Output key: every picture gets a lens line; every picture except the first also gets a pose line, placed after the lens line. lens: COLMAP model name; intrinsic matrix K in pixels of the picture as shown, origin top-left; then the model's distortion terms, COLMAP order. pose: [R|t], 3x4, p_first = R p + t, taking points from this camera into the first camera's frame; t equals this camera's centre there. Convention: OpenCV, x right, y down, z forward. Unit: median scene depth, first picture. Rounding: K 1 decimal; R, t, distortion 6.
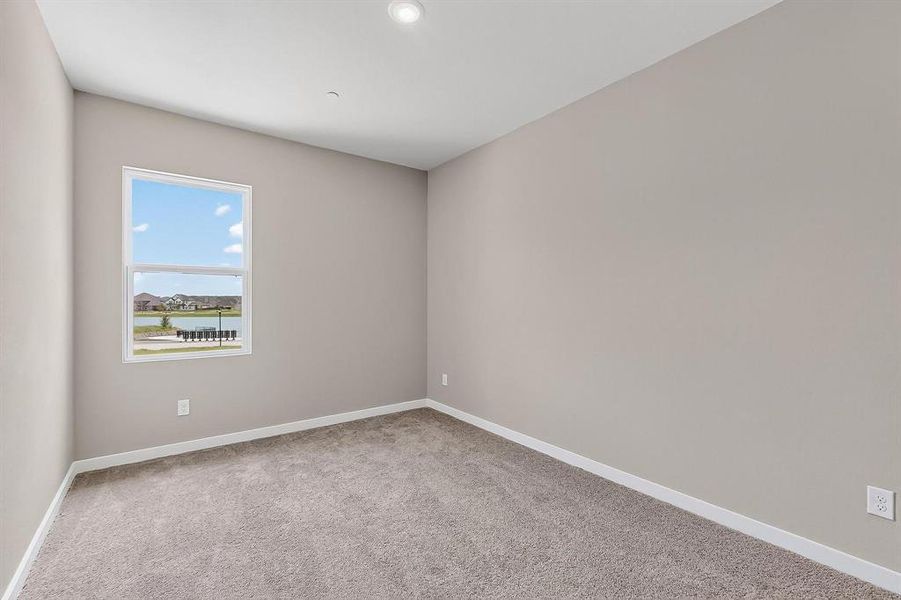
lens RADIAL K [[392.9, 0, 450.3], [0, 392.9, 301.9], [0, 0, 1]] dist [0.000455, -0.000972]
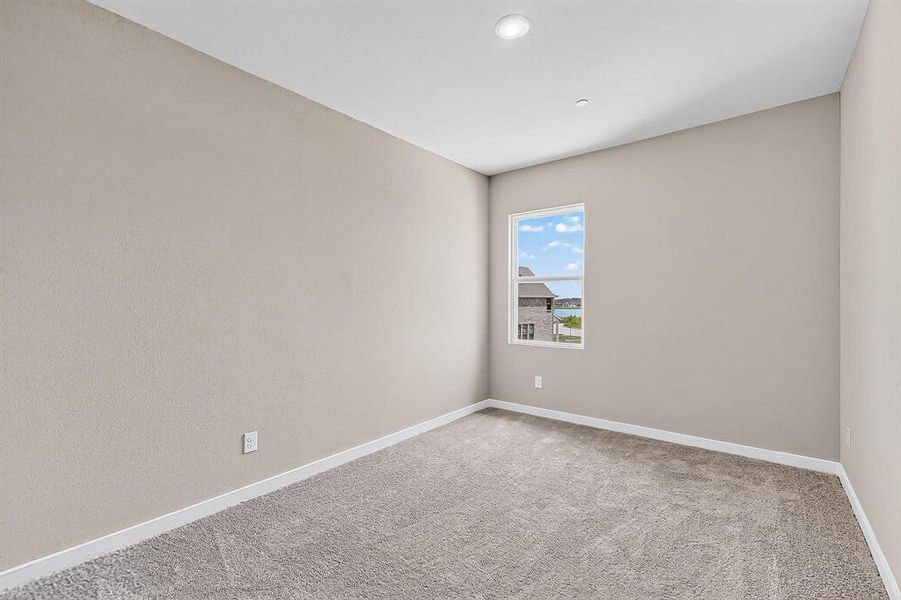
lens RADIAL K [[392.9, 0, 450.3], [0, 392.9, 301.9], [0, 0, 1]] dist [0.000455, -0.000972]
pose [[0.258991, 0.004956, -0.965867, 0.508065], [-0.003366, 0.999985, 0.004229, -0.009073], [0.965874, 0.002156, 0.259004, 0.341470]]
